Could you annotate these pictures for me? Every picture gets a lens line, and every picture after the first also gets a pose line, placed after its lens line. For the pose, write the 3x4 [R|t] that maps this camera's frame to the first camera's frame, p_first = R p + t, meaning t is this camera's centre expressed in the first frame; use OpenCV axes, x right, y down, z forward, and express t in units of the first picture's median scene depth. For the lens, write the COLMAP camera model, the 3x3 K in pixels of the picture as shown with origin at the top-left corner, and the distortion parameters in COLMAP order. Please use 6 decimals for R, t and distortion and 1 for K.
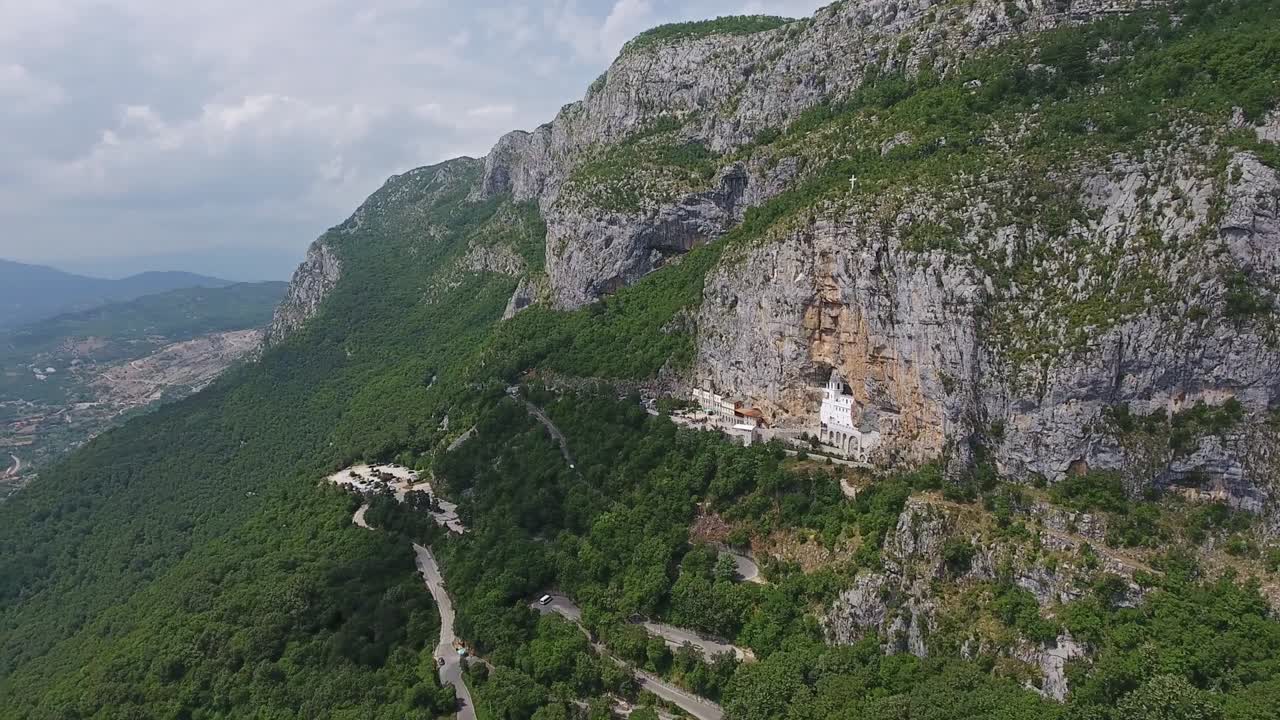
lens RADIAL K [[816.6, 0, 640.0], [0, 816.6, 360.0], [0, 0, 1]] dist [-0.007823, -0.006103]
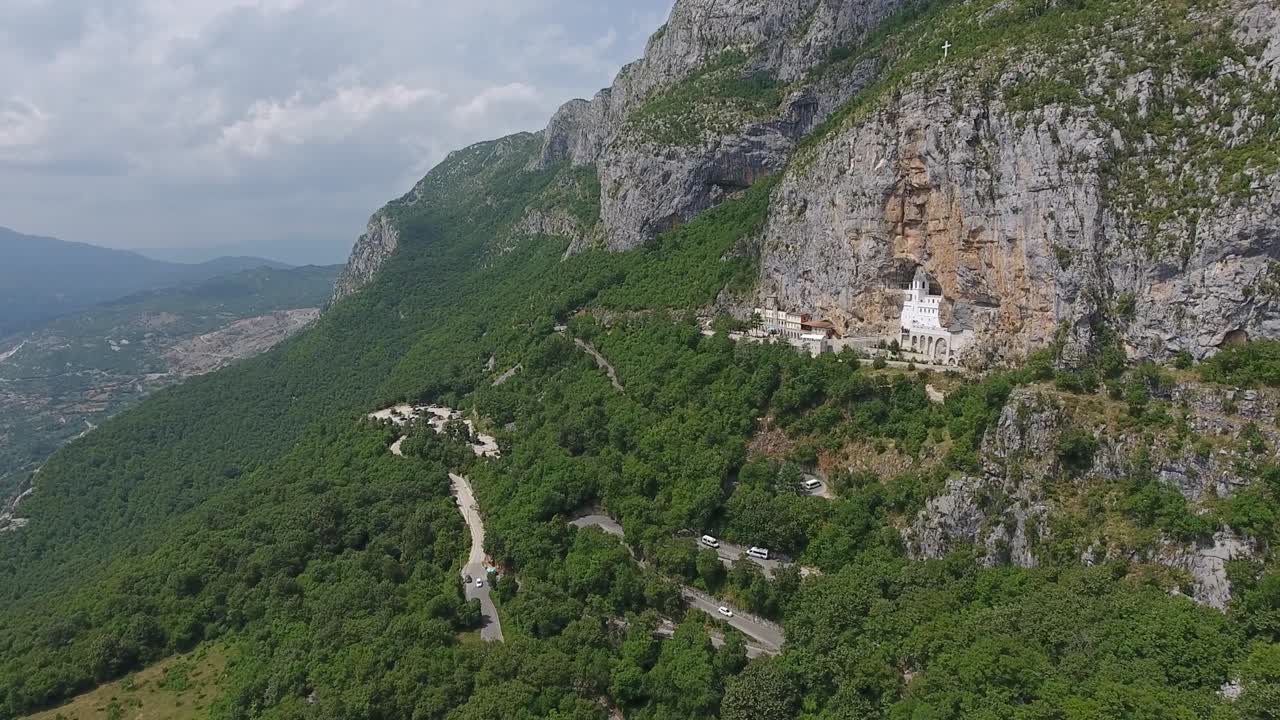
lens RADIAL K [[816.6, 0, 640.0], [0, 816.6, 360.0], [0, 0, 1]] dist [-0.007823, -0.006103]
pose [[0.997331, 0.022207, -0.069548, 0.003274], [-0.021769, 0.999738, 0.007037, 0.115397], [0.069686, -0.005504, 0.997554, 0.111570]]
